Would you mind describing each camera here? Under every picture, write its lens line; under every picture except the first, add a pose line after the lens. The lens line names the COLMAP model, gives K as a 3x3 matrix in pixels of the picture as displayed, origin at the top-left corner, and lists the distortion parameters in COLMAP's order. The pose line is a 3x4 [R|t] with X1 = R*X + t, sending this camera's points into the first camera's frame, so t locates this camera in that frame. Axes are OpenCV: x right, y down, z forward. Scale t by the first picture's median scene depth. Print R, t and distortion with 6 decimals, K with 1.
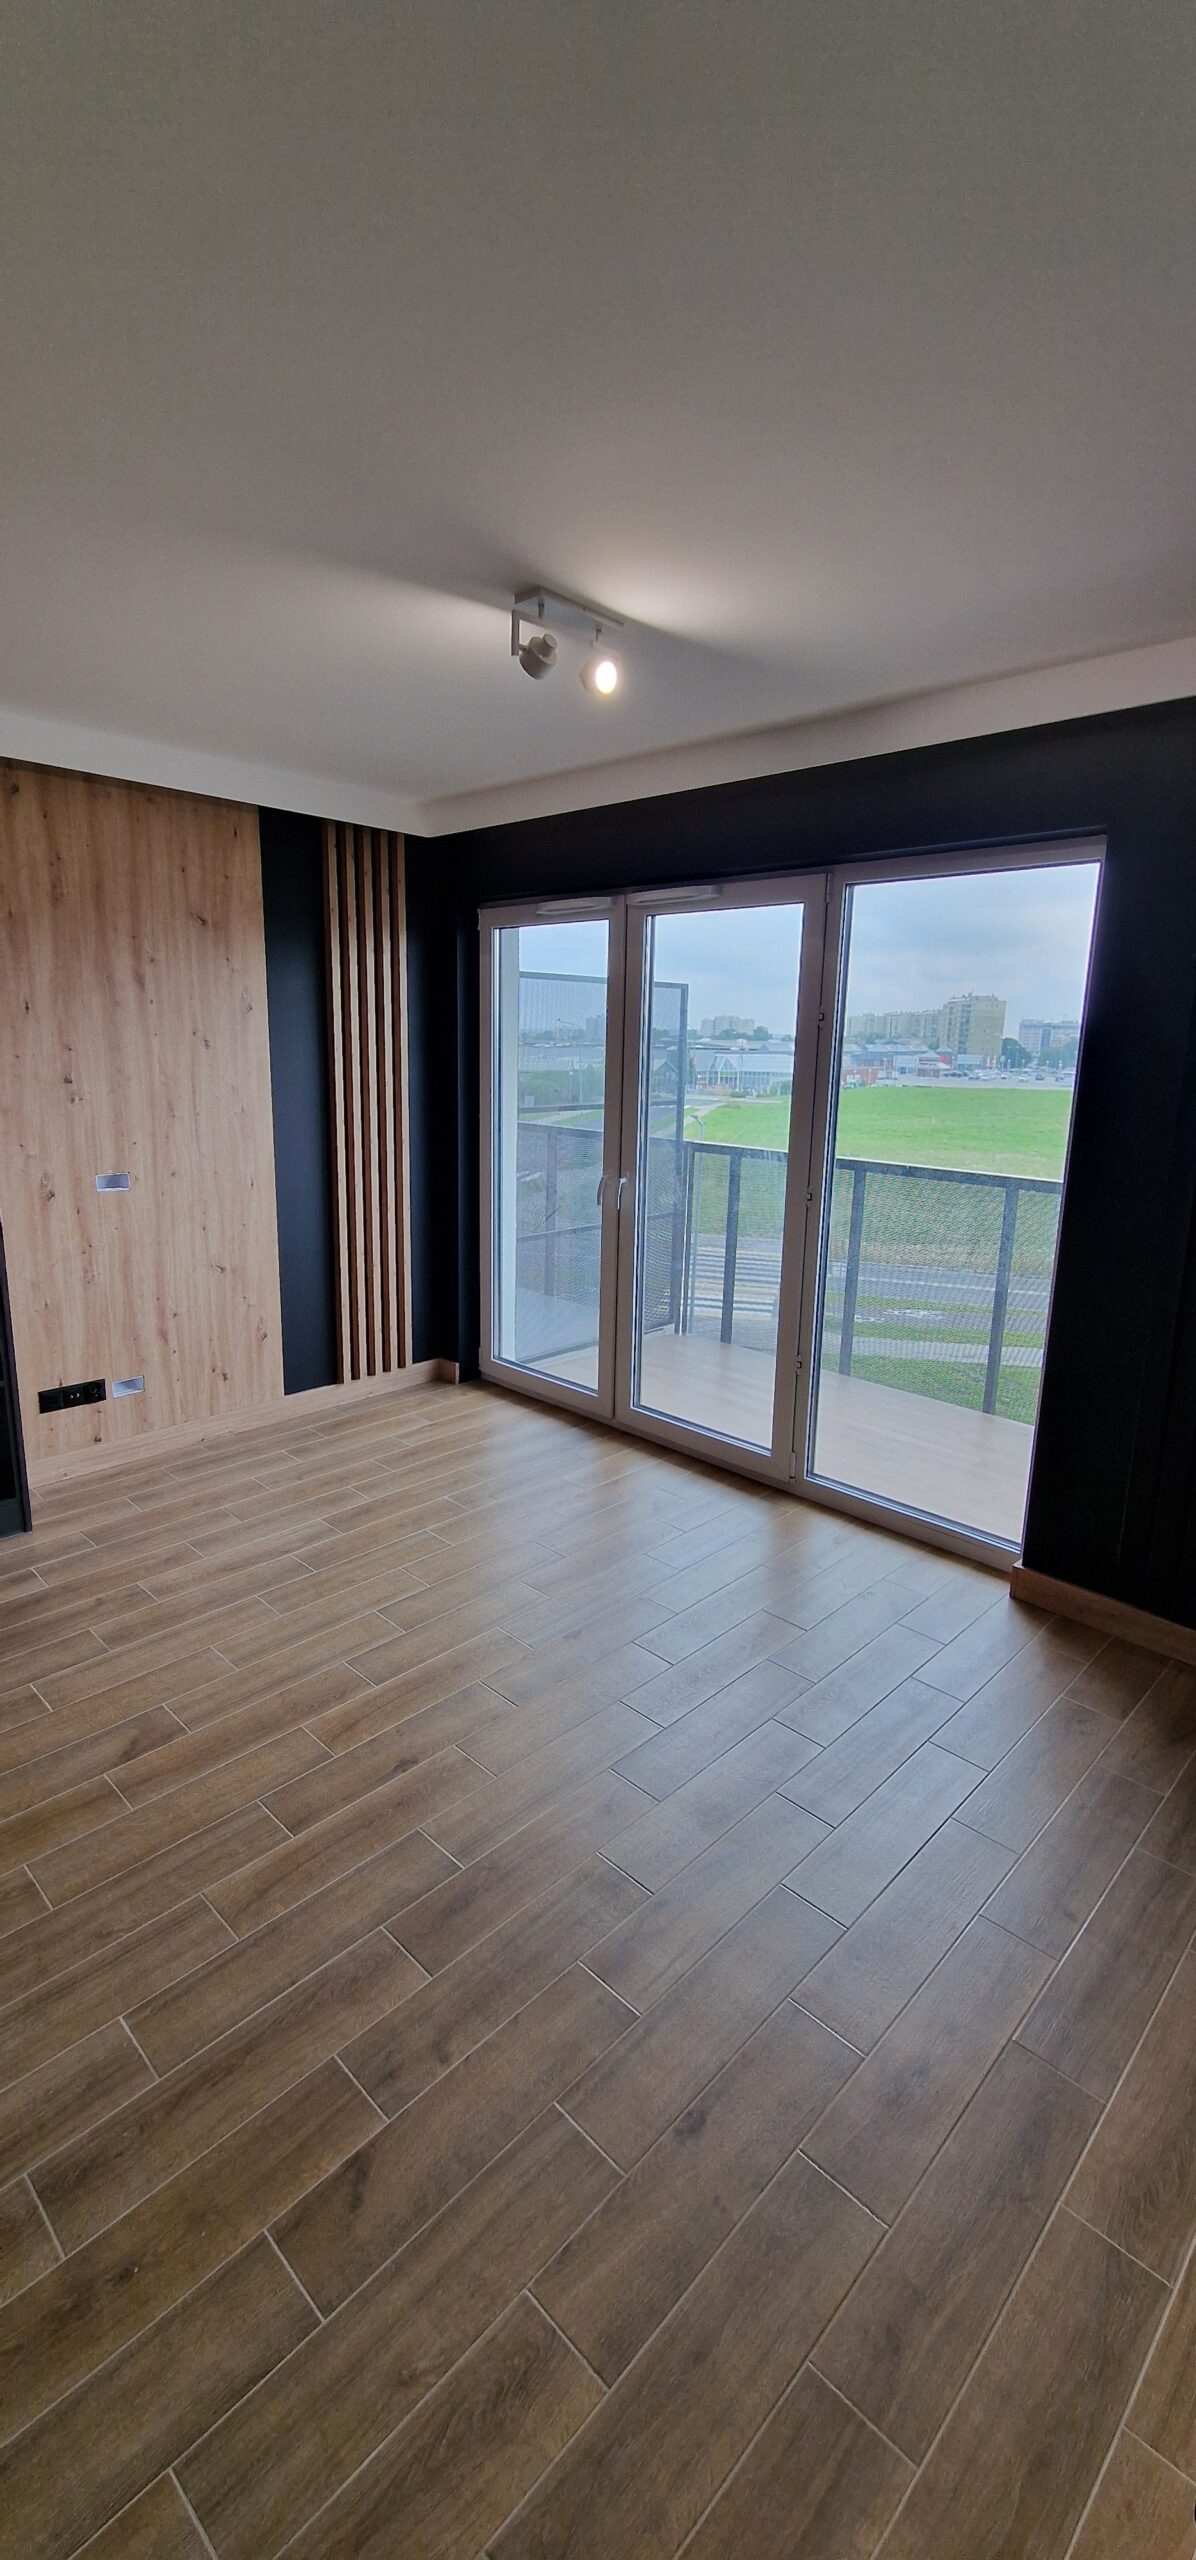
lens RADIAL K [[1049.8, 0, 592.5], [0, 1049.8, 1258.5], [0, 0, 1]] dist [0.003243, -0.004676]
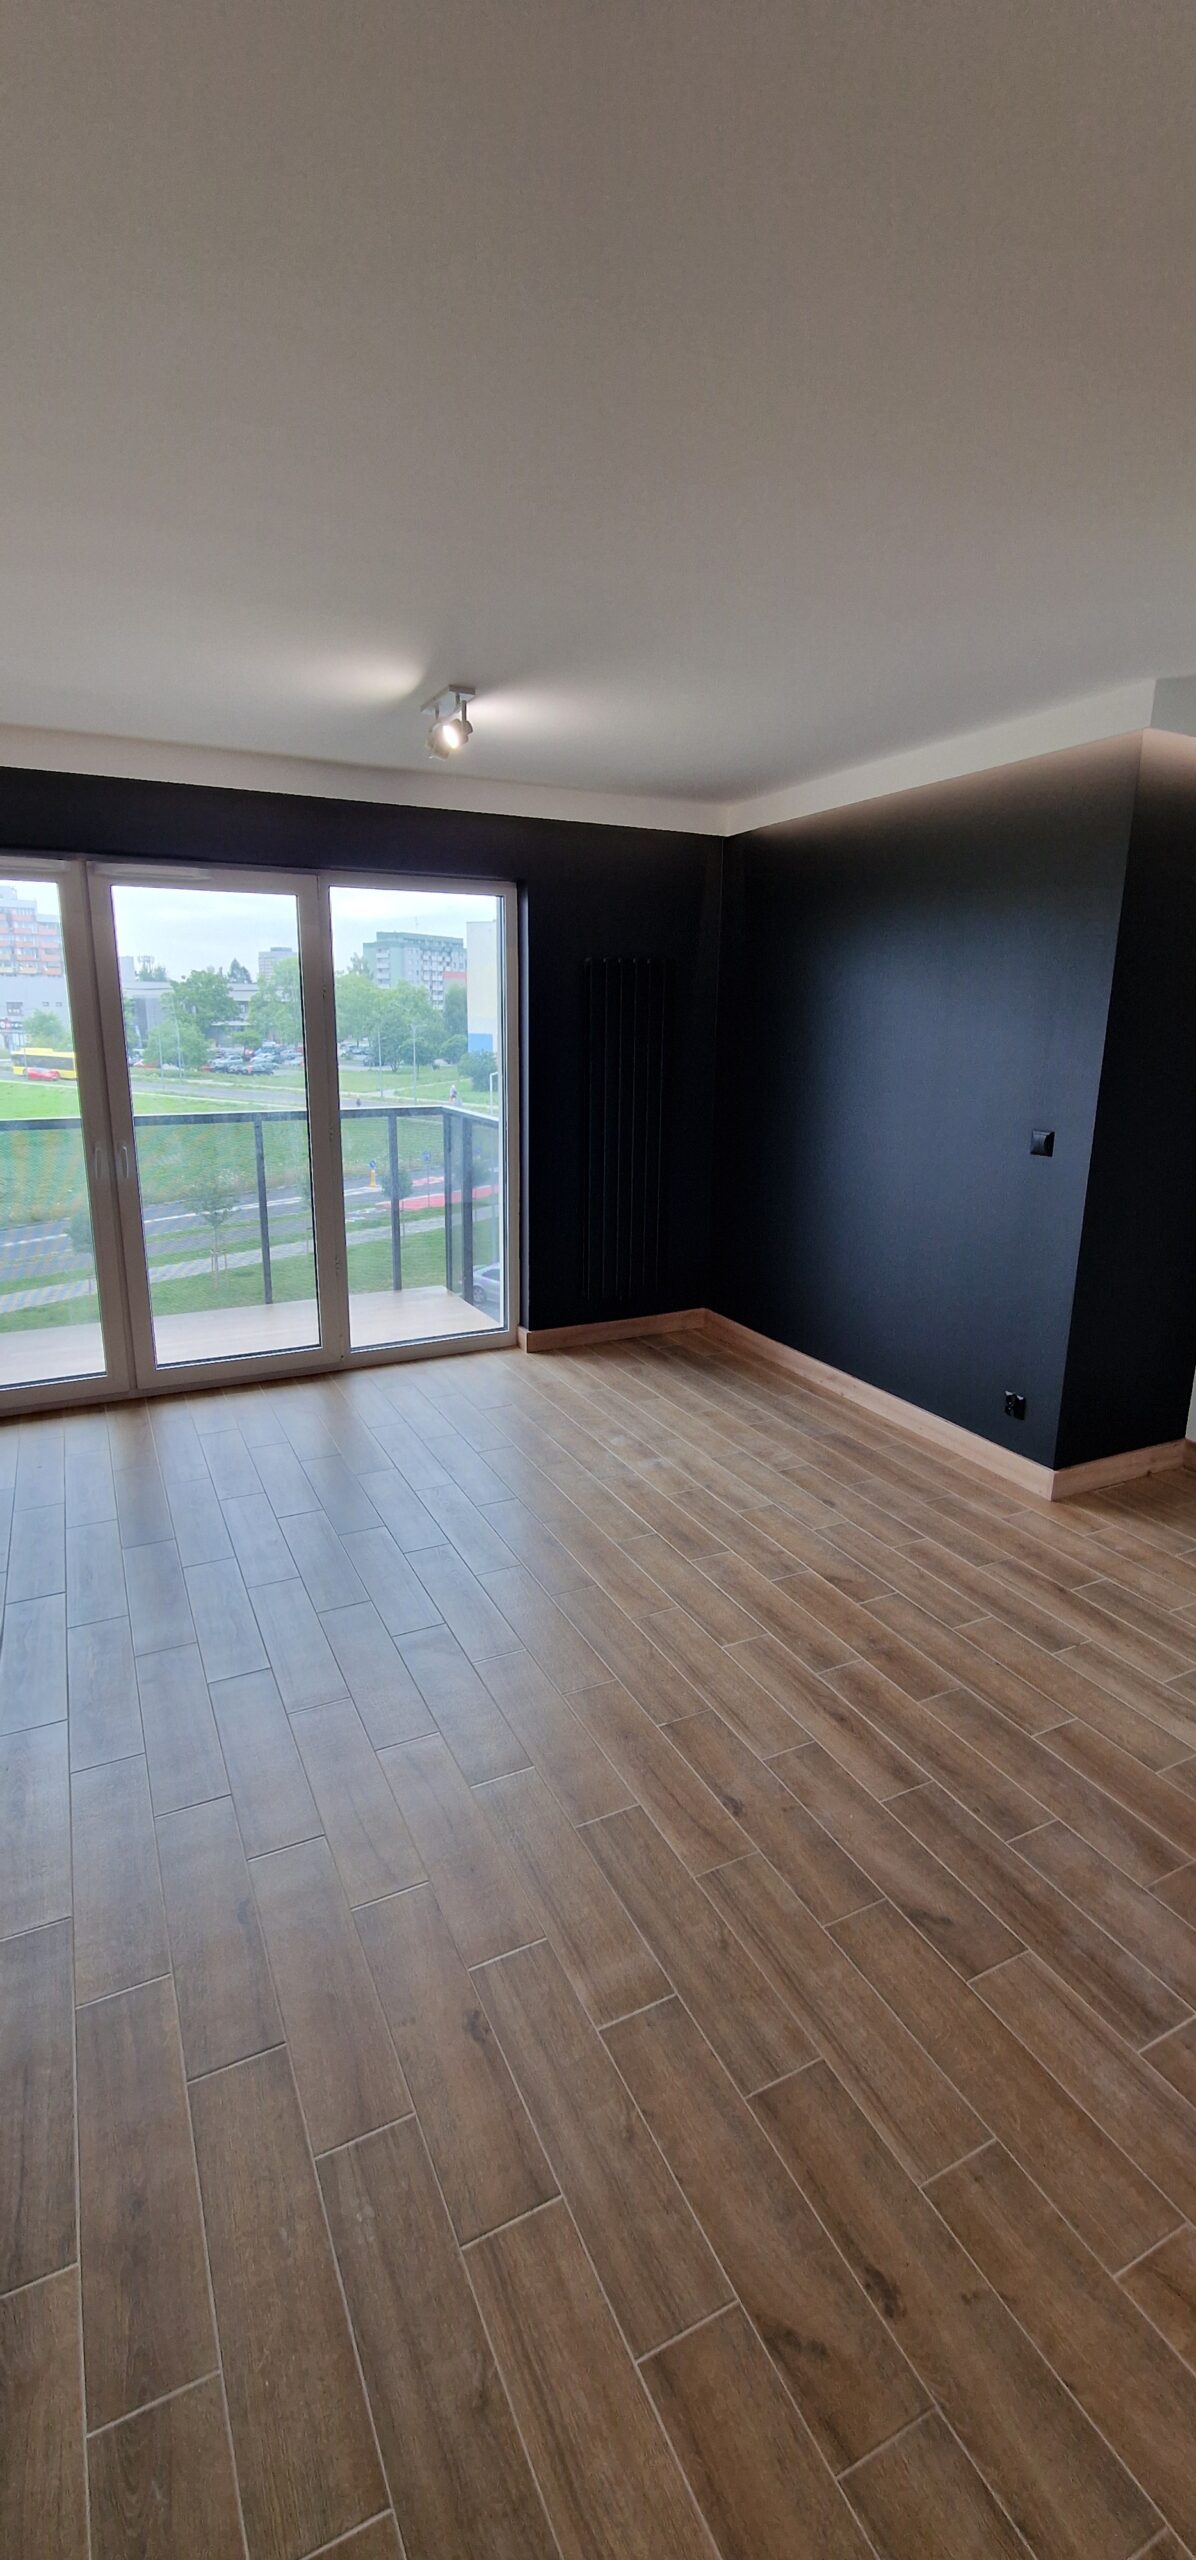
lens RADIAL K [[1053.6, 0, 594.0], [0, 1053.6, 1261.6], [0, 0, 1]] dist [0.007726, -0.006899]
pose [[0.329590, -0.237136, 0.913858, -0.902168], [0.191347, 0.964633, 0.181301, -0.078875], [-0.924531, 0.115109, 0.363308, 0.265228]]
